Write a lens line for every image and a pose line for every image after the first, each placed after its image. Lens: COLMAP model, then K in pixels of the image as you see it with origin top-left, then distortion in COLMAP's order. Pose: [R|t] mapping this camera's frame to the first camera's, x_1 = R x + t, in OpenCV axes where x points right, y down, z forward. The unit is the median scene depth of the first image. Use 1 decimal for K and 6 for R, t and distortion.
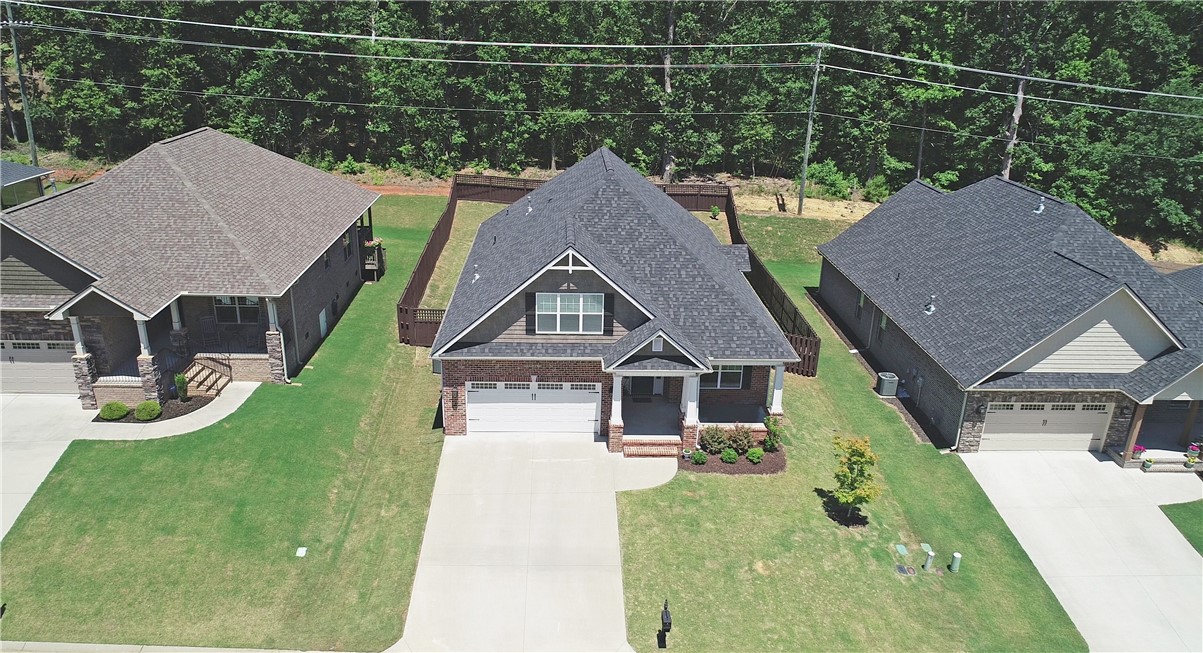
lens RADIAL K [[837.8, 0, 565.4], [0, 837.8, 327.5], [0, 0, 1]] dist [-0.002011, -0.001733]
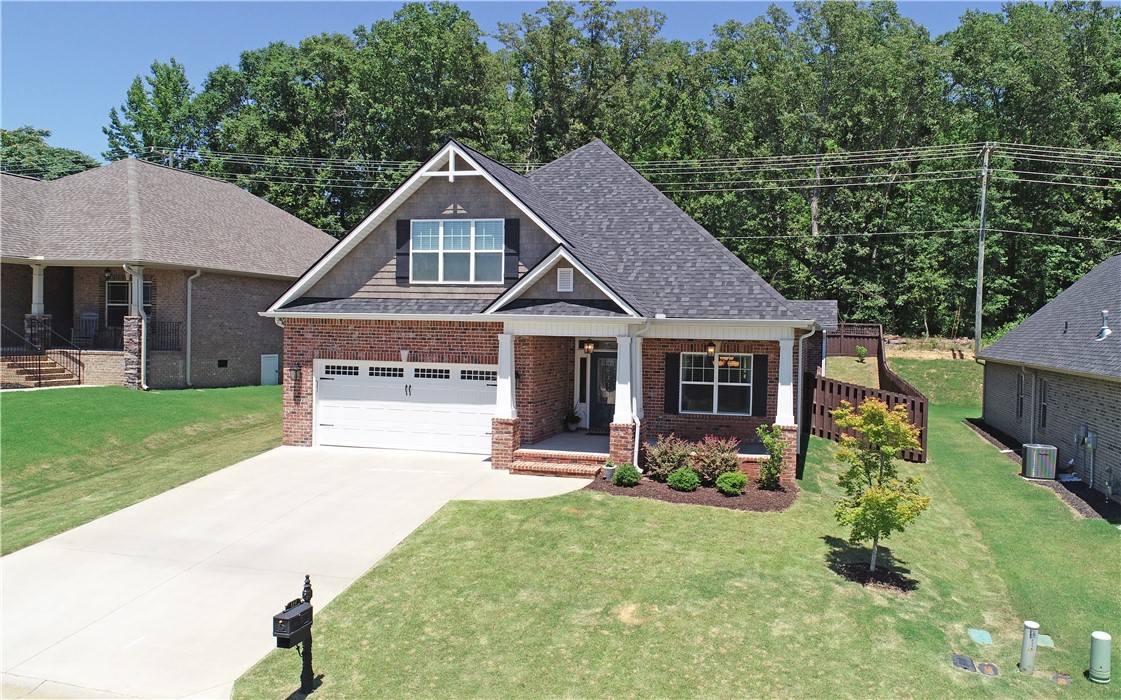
lens RADIAL K [[842.6, 0, 592.7], [0, 842.6, 328.2], [0, 0, 1]] dist [-0.002945, -0.002473]
pose [[0.968347, 0.012168, -0.249312, 0.270831], [-0.092936, 0.944573, -0.314871, 0.235752], [0.231662, 0.328075, 0.915806, 0.420739]]
